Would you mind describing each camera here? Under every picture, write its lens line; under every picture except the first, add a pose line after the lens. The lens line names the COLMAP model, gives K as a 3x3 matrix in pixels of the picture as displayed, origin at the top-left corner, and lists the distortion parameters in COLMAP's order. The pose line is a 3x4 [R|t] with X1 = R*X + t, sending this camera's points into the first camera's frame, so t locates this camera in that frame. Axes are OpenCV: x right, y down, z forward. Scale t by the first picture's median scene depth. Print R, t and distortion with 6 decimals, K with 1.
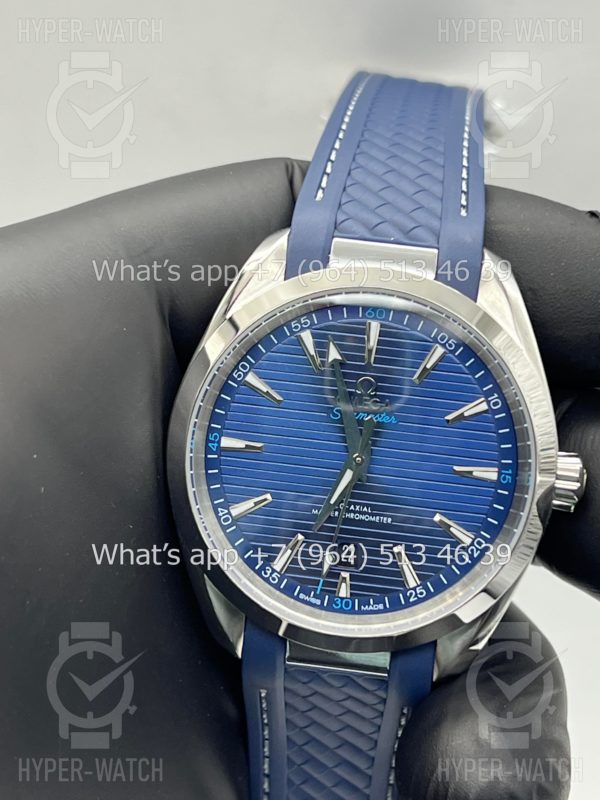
lens RADIAL K [[1893.2, 0, 299.2], [0, 1893.2, 405.4], [0, 0, 1]] dist [0.240350, 0.000000]
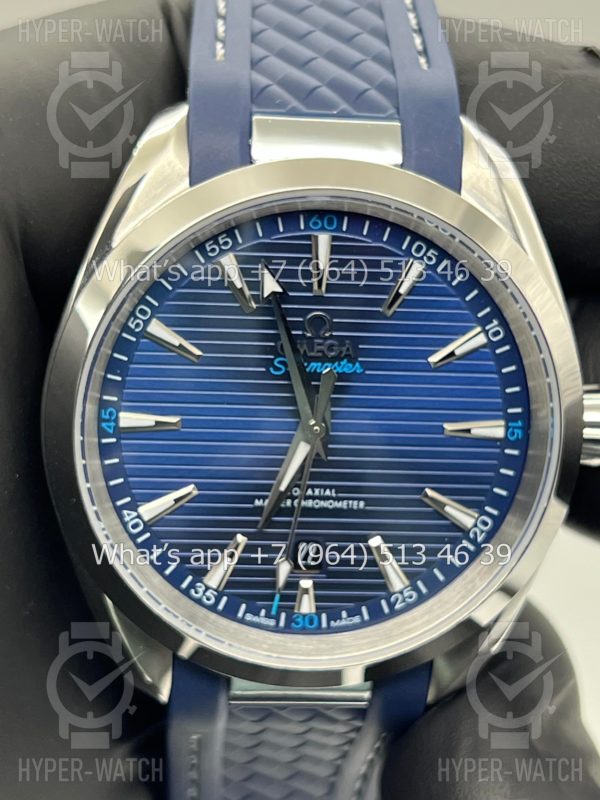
lens RADIAL K [[1893.2, 0, 300.5], [0, 1893.2, 403.2], [0, 0, 1]] dist [0.240350, 0.000000]
pose [[0.983561, -0.096826, 0.152425, -0.082496], [0.076160, 0.987773, 0.136031, -0.078387], [-0.163732, -0.122186, 0.978909, 0.295923]]
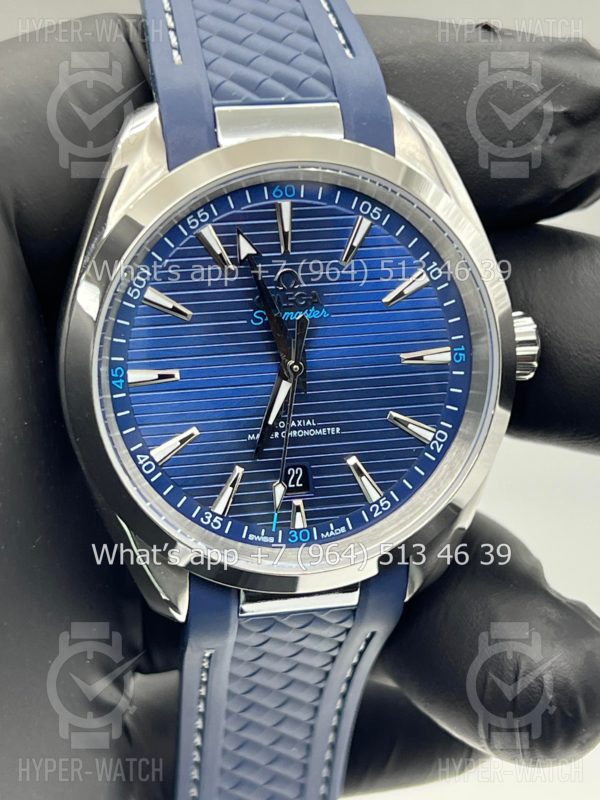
lens RADIAL K [[1893.2, 0, 300.9], [0, 1893.2, 403.6], [0, 0, 1]] dist [0.240350, 0.000000]
pose [[0.948825, -0.190748, 0.251688, -0.180140], [0.166414, 0.979343, 0.114865, -0.051637], [-0.268399, -0.067102, 0.960968, 0.185867]]
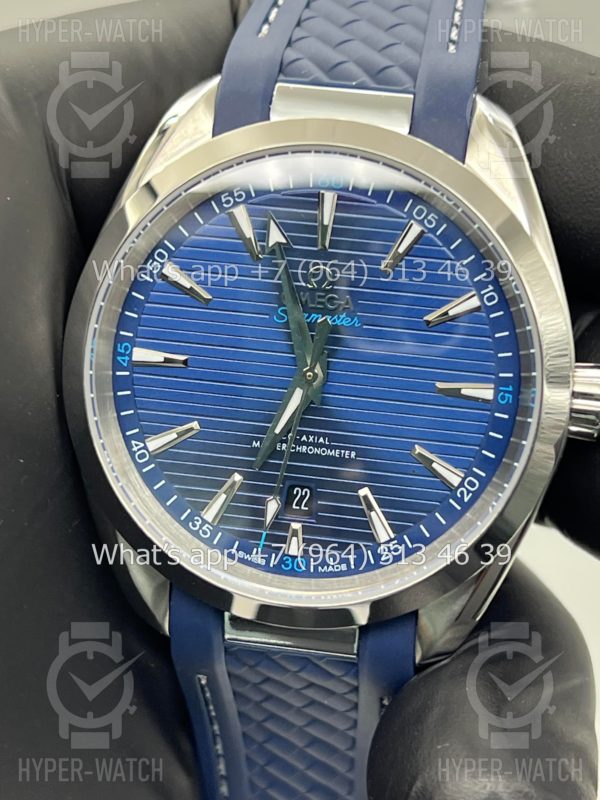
lens RADIAL K [[1893.2, 0, 303.0], [0, 1893.2, 399.0], [0, 0, 1]] dist [0.240350, 0.000000]
pose [[0.998010, -0.010167, -0.062236, 0.075017], [0.011234, 0.999795, 0.016818, 0.025256], [0.062052, -0.017484, 0.997920, 0.239335]]
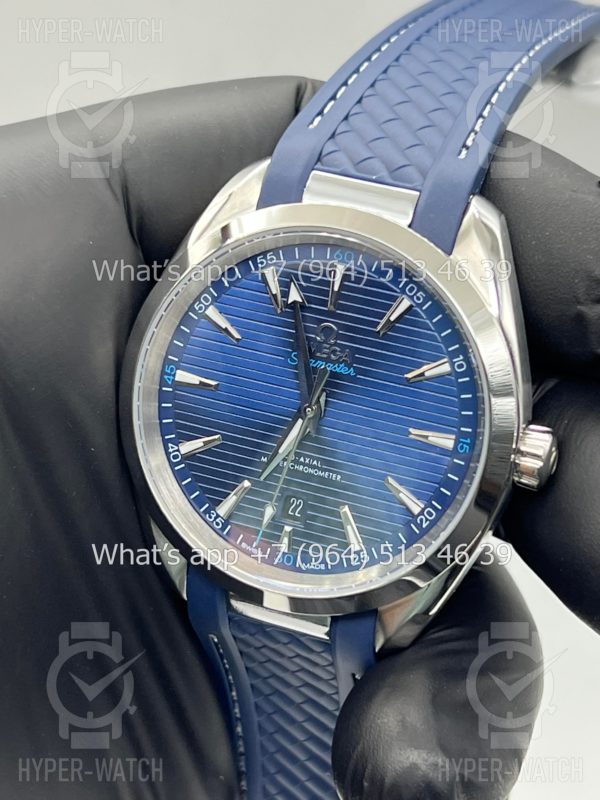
lens RADIAL K [[1893.2, 0, 301.6], [0, 1893.2, 393.1], [0, 0, 1]] dist [0.240350, 0.000000]
pose [[0.971872, 0.108540, -0.209005, 0.220708], [-0.096935, 0.993165, 0.065016, -0.040012], [0.214633, -0.042927, 0.975751, 0.083091]]
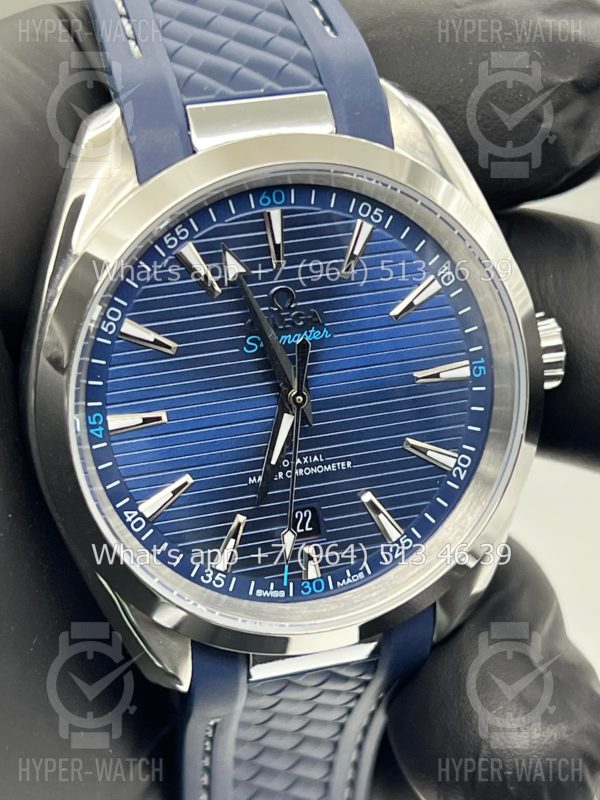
lens RADIAL K [[1893.2, 0, 294.3], [0, 1893.2, 402.3], [0, 0, 1]] dist [0.240350, 0.000000]
pose [[0.917860, -0.265170, 0.295329, -0.186476], [0.226115, 0.960871, 0.159998, -0.087335], [-0.326199, -0.080078, 0.941903, 0.303476]]
